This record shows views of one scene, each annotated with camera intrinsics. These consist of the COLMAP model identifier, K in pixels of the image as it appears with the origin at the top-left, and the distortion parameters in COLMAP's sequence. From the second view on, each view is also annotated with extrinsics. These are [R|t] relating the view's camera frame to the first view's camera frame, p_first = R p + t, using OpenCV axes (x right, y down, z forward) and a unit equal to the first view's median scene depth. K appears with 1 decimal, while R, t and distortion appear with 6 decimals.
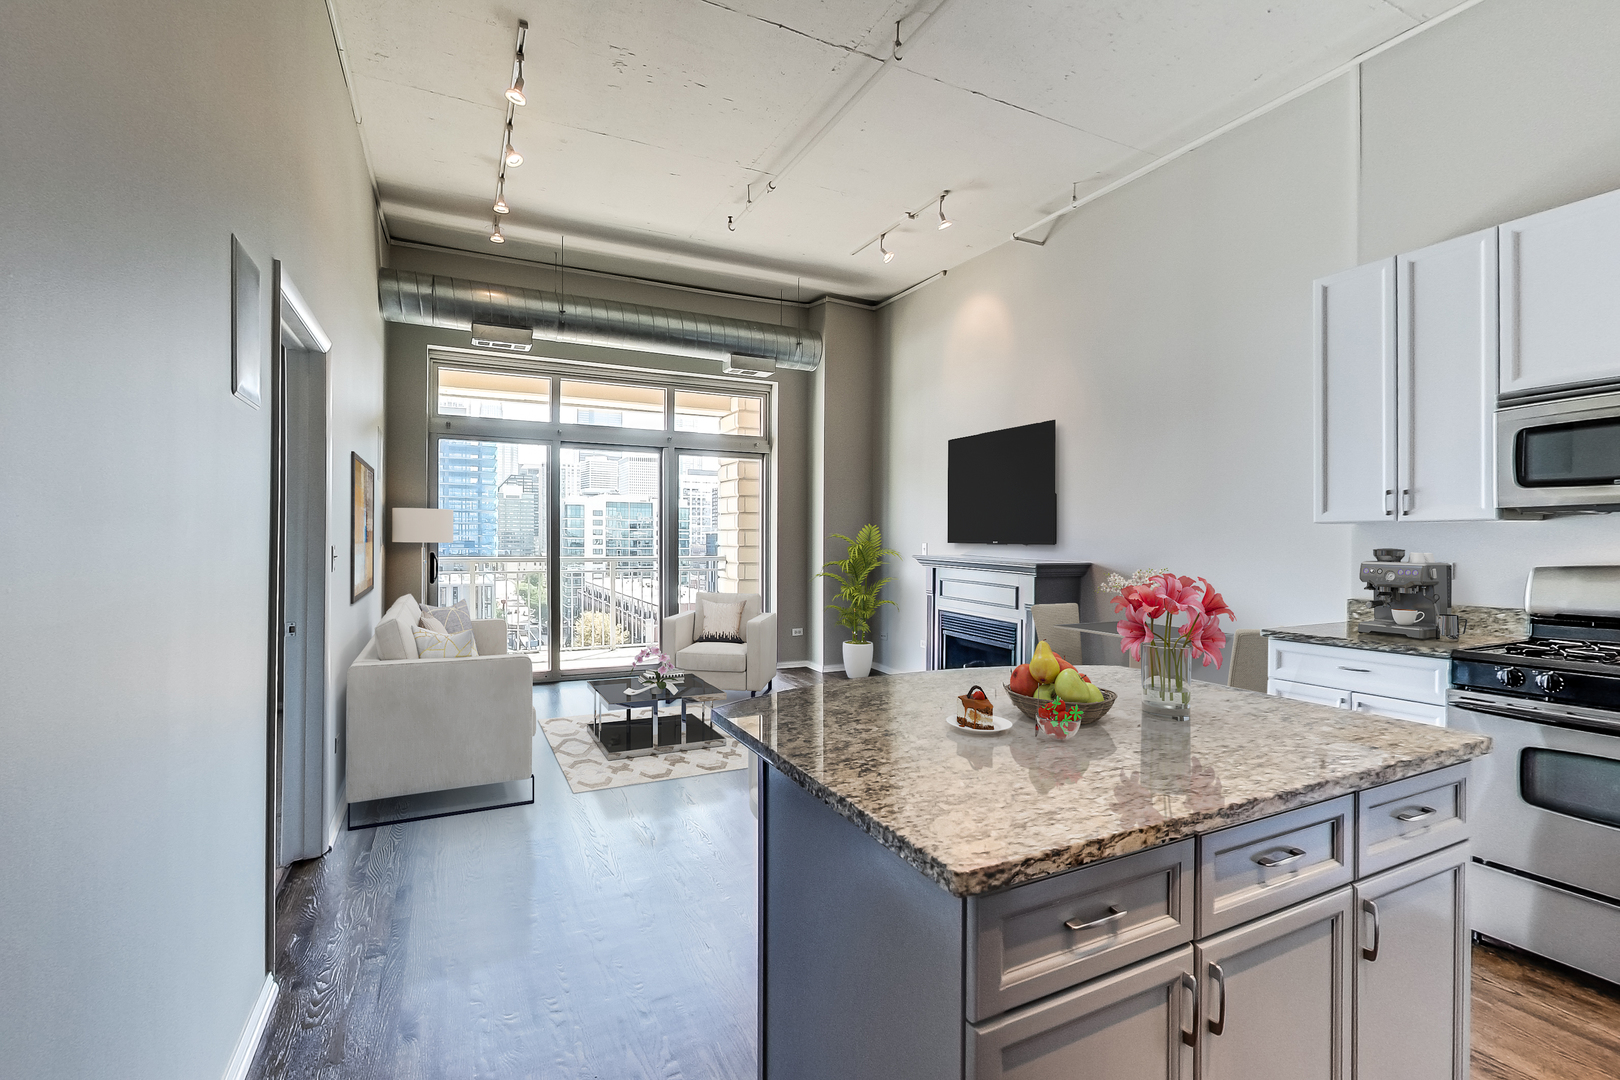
lens RADIAL K [[719.7, 0, 811.2], [0, 719.7, 540.9], [0, 0, 1]] dist [0.000706, -0.000298]
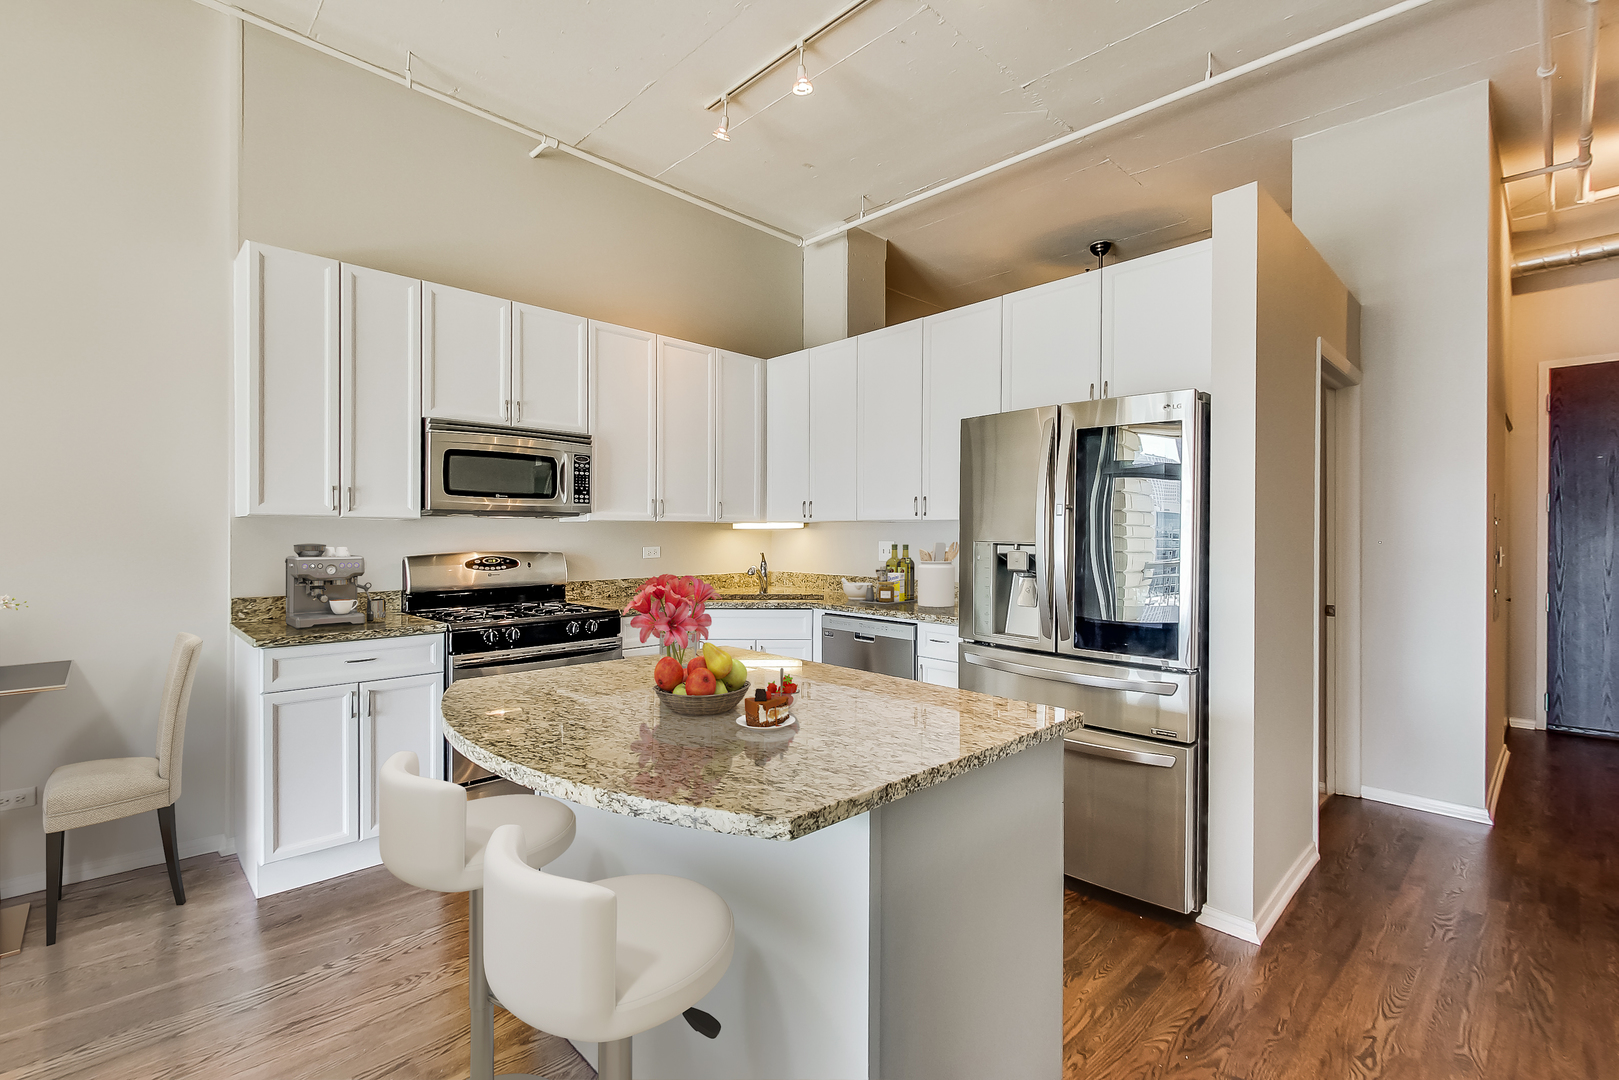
lens RADIAL K [[710.9, 0, 840.3], [0, 710.9, 544.7], [0, 0, 1]] dist [-0.011686, 0.000142]
pose [[-0.316546, -0.007796, 0.948545, -0.391212], [0.002447, 0.999956, 0.009035, 0.006159], [-0.948574, 0.005182, -0.316514, 0.635354]]
